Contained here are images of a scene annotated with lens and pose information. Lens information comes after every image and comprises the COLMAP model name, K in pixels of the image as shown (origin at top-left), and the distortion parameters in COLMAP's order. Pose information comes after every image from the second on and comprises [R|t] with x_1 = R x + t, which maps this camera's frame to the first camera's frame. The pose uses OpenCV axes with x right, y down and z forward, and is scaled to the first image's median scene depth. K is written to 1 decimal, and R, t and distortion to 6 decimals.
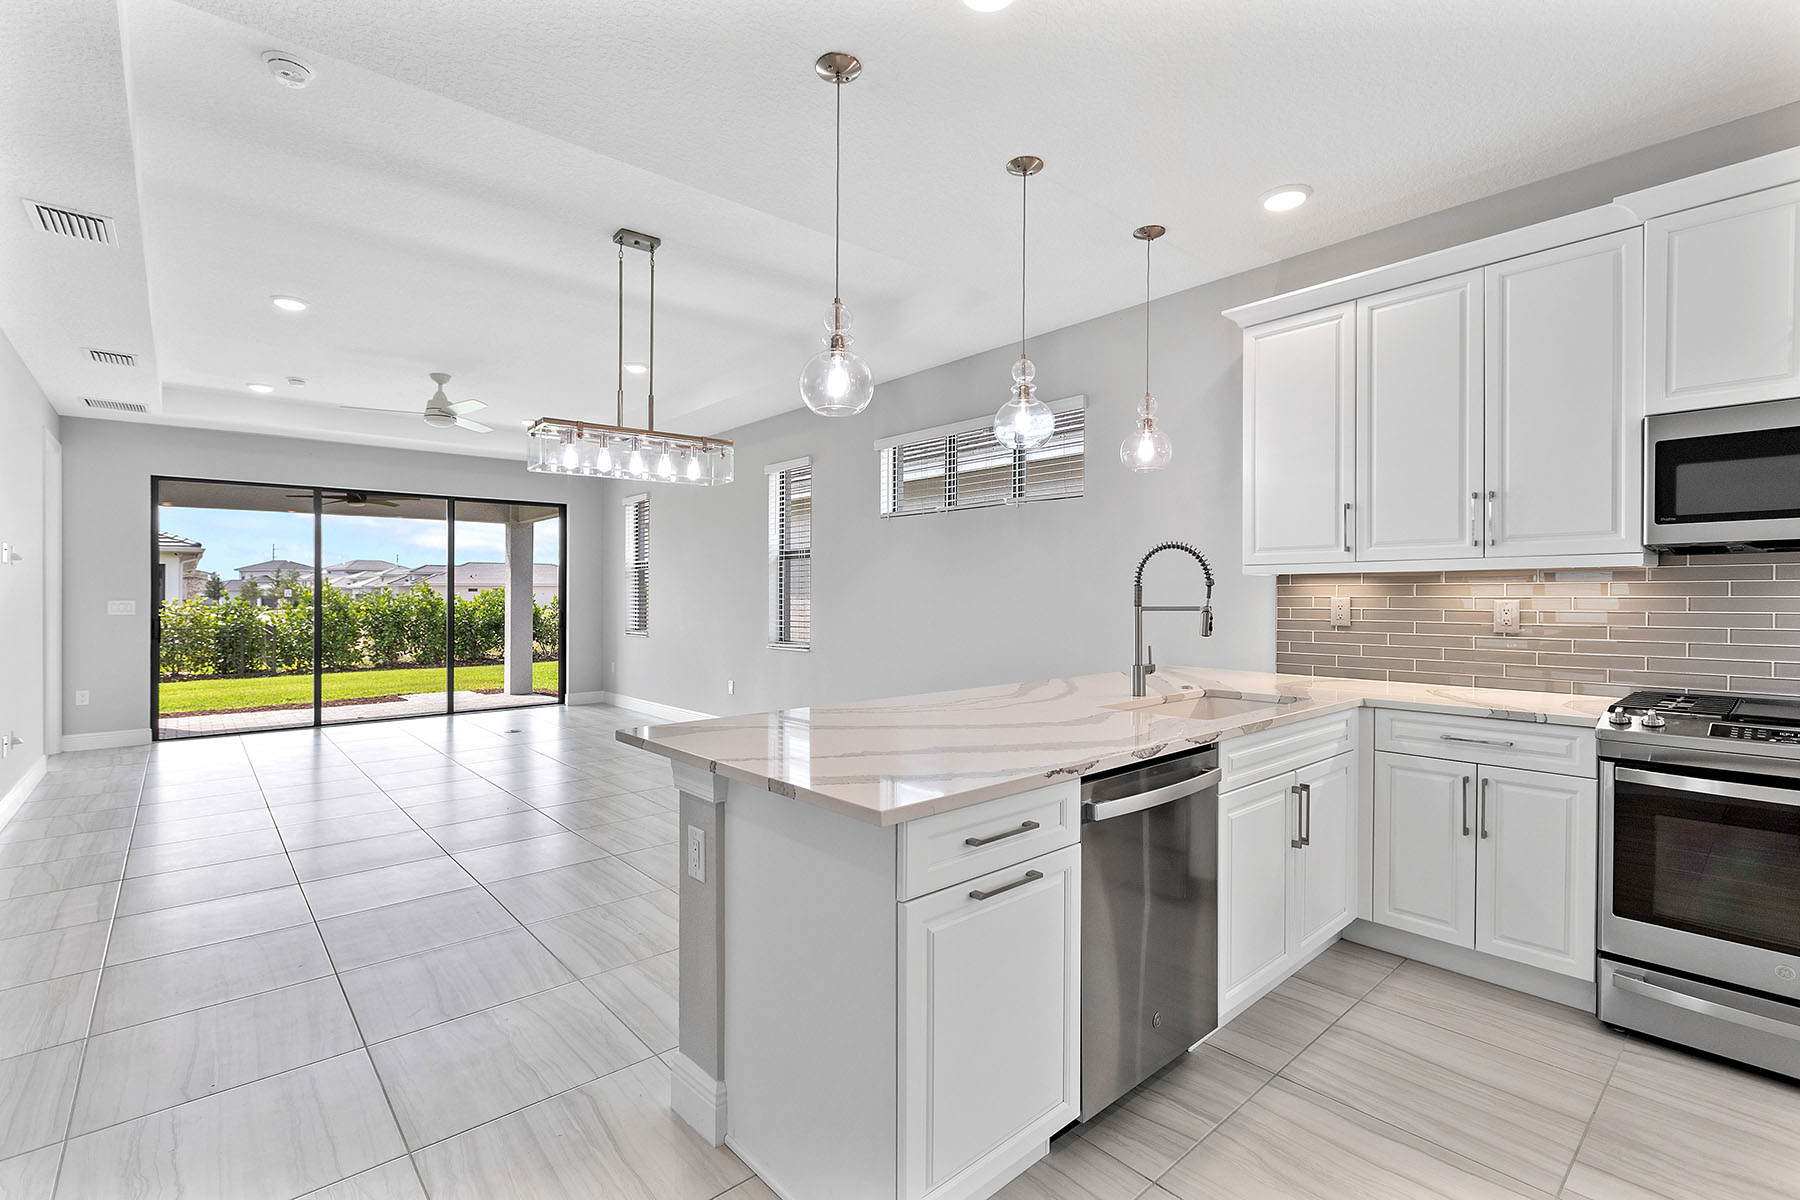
lens RADIAL K [[815.0, 0, 908.8], [0, 815.0, 587.1], [0, 0, 1]] dist [0.000560, -0.000641]
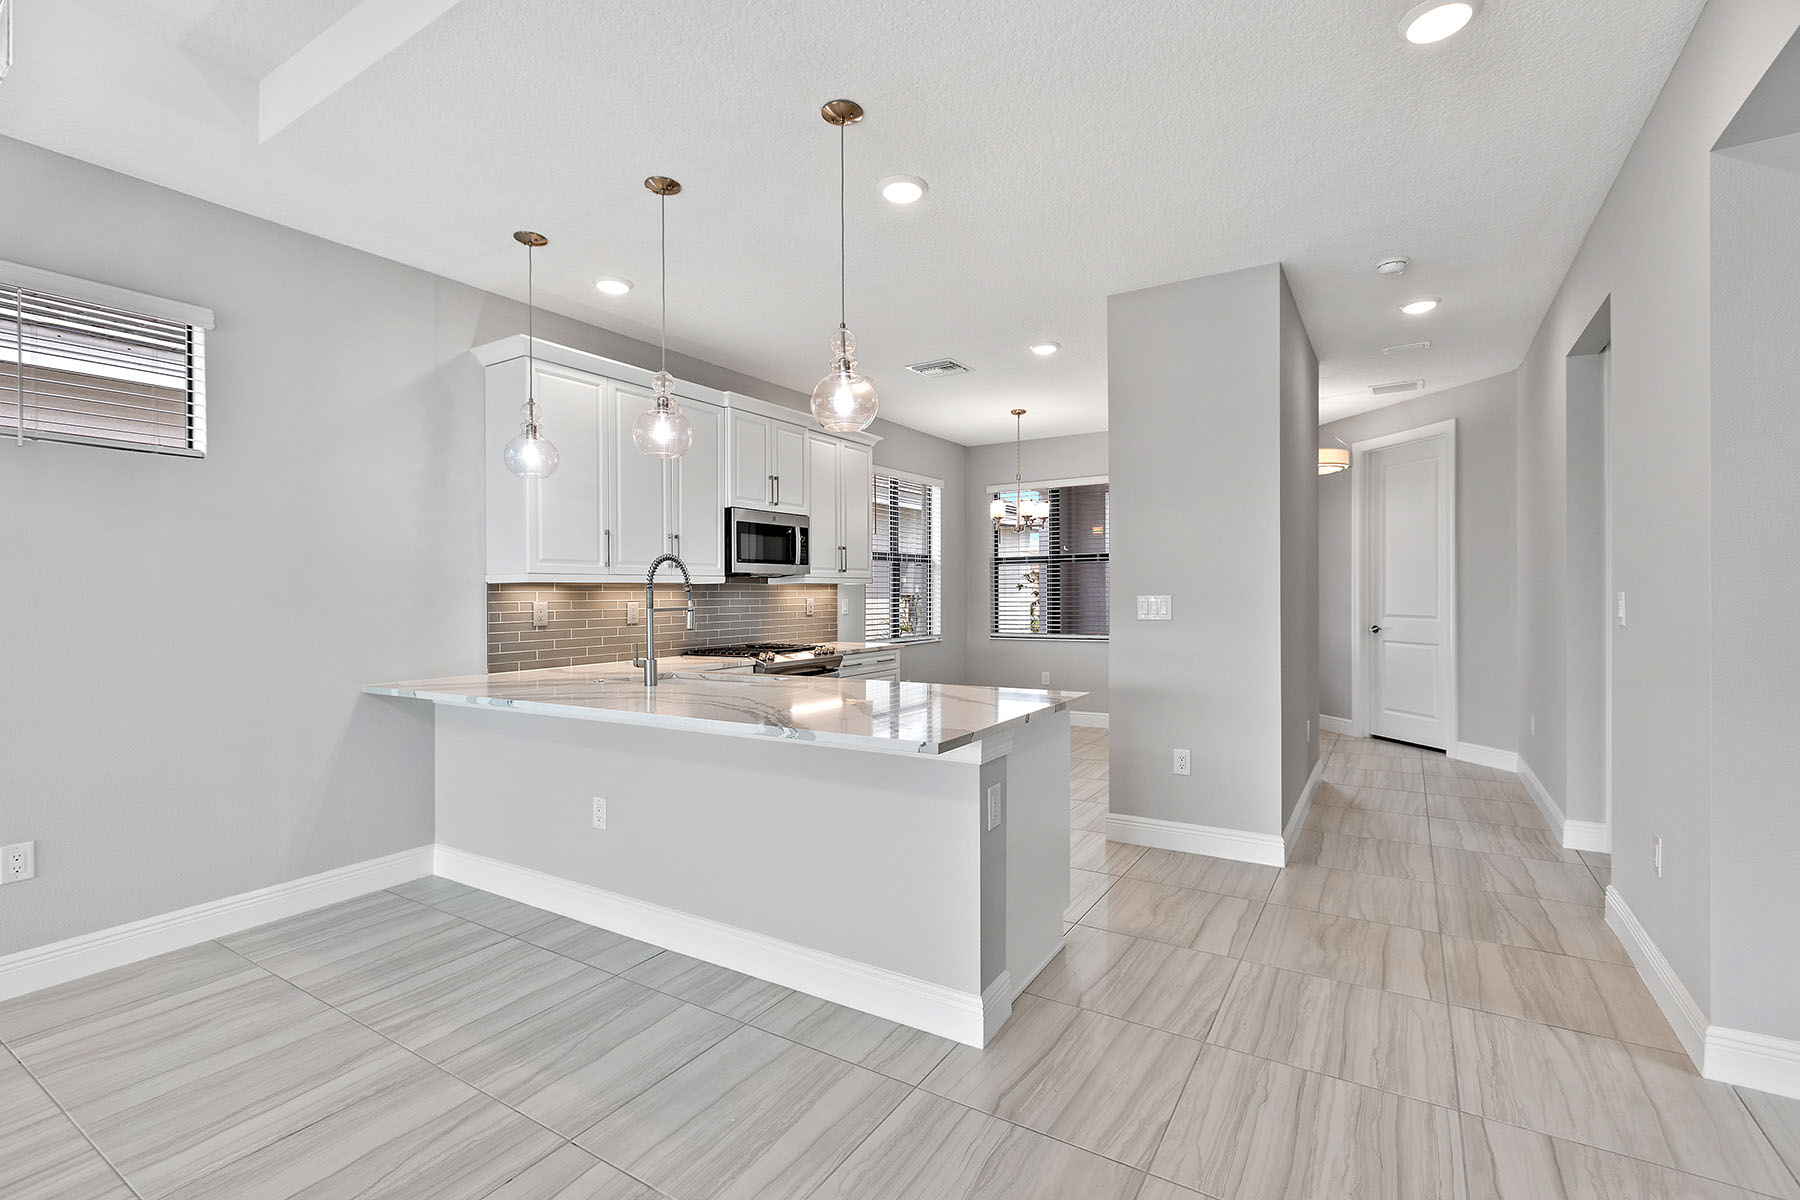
lens RADIAL K [[797.7, 0, 909.0], [0, 797.7, 602.2], [0, 0, 1]] dist [0.001469, -0.000087]
pose [[-0.283840, -0.002873, 0.958867, -0.413429], [0.003526, 0.999986, 0.004040, 0.005286], [-0.958865, 0.004527, -0.283826, 0.442236]]
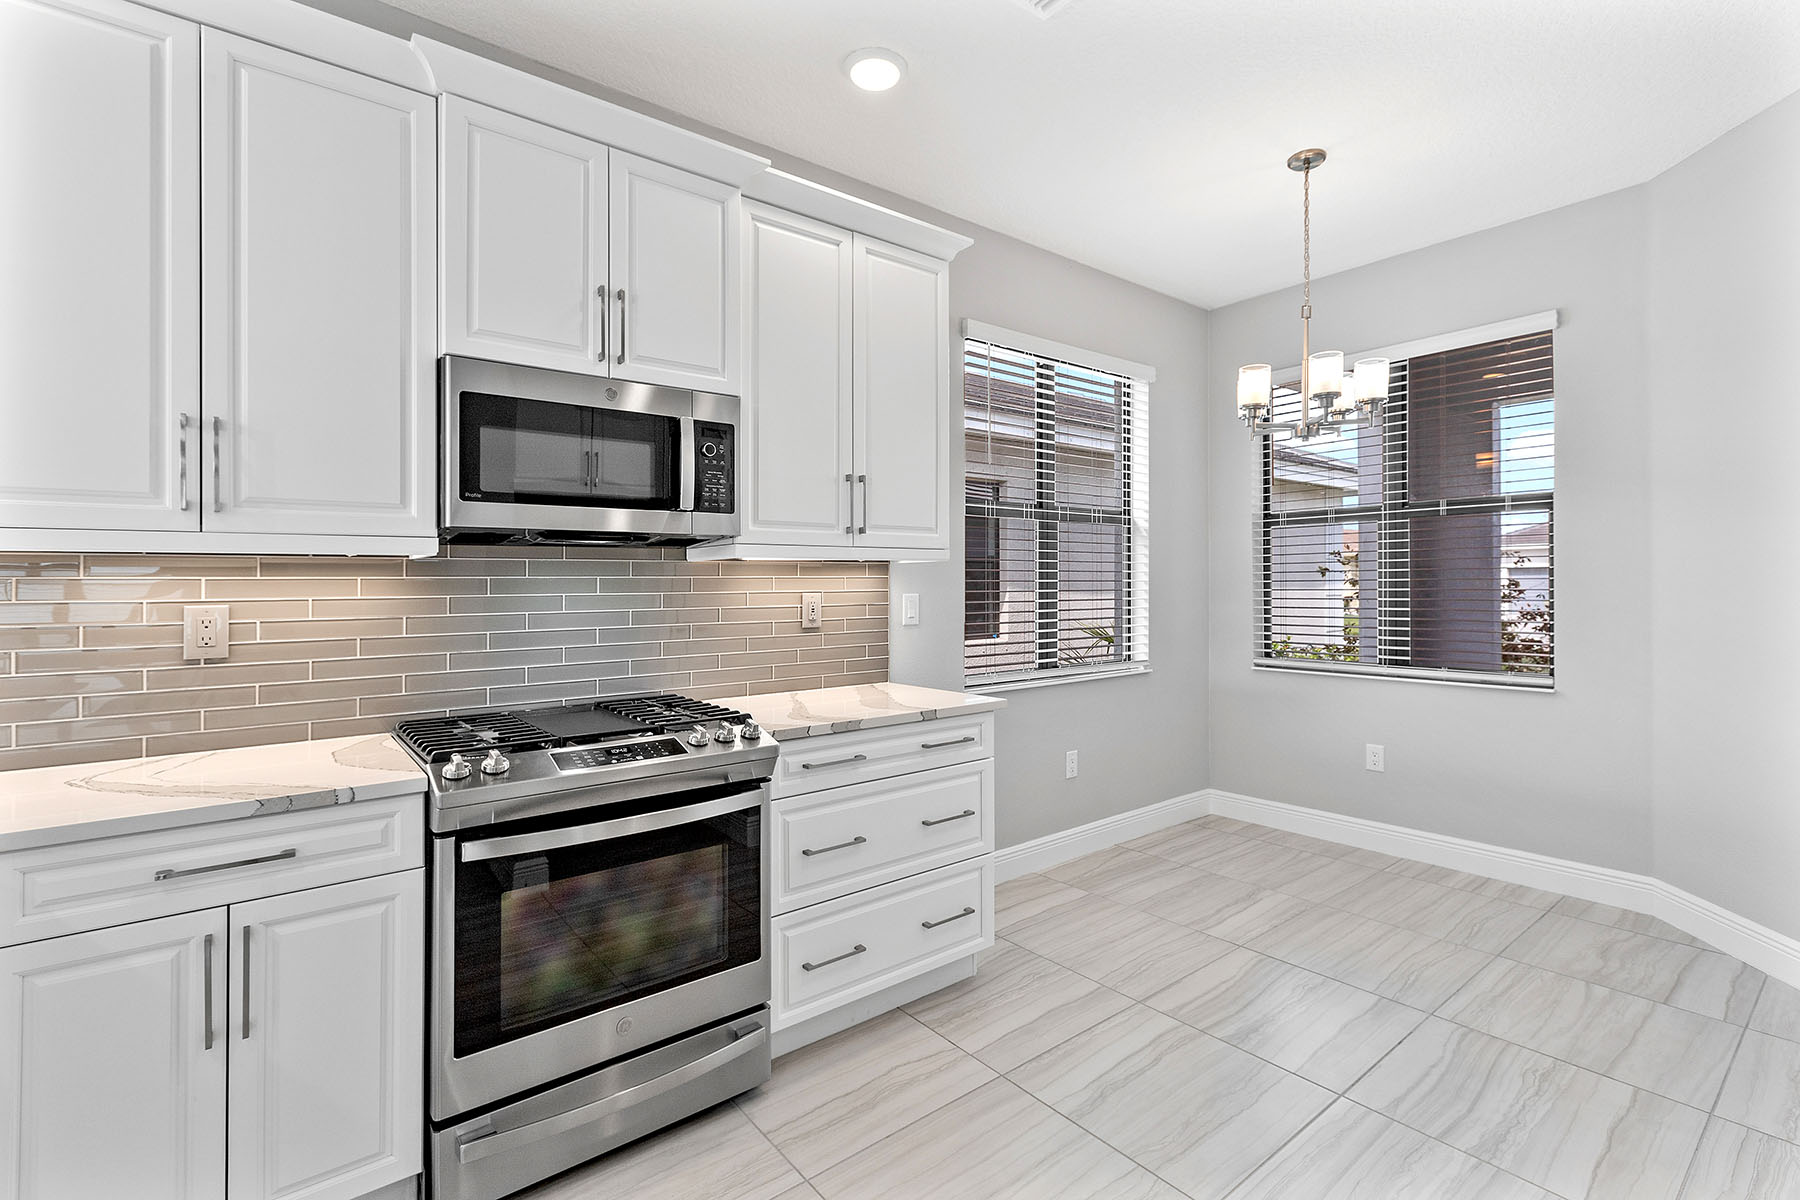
lens RADIAL K [[815.0, 0, 908.8], [0, 815.0, 587.1], [0, 0, 1]] dist [0.000560, -0.000641]
pose [[0.054330, 0.001771, 0.998521, 0.071605], [0.000871, 0.999998, -0.001821, 0.001937], [-0.998523, 0.000968, 0.054329, 0.209458]]
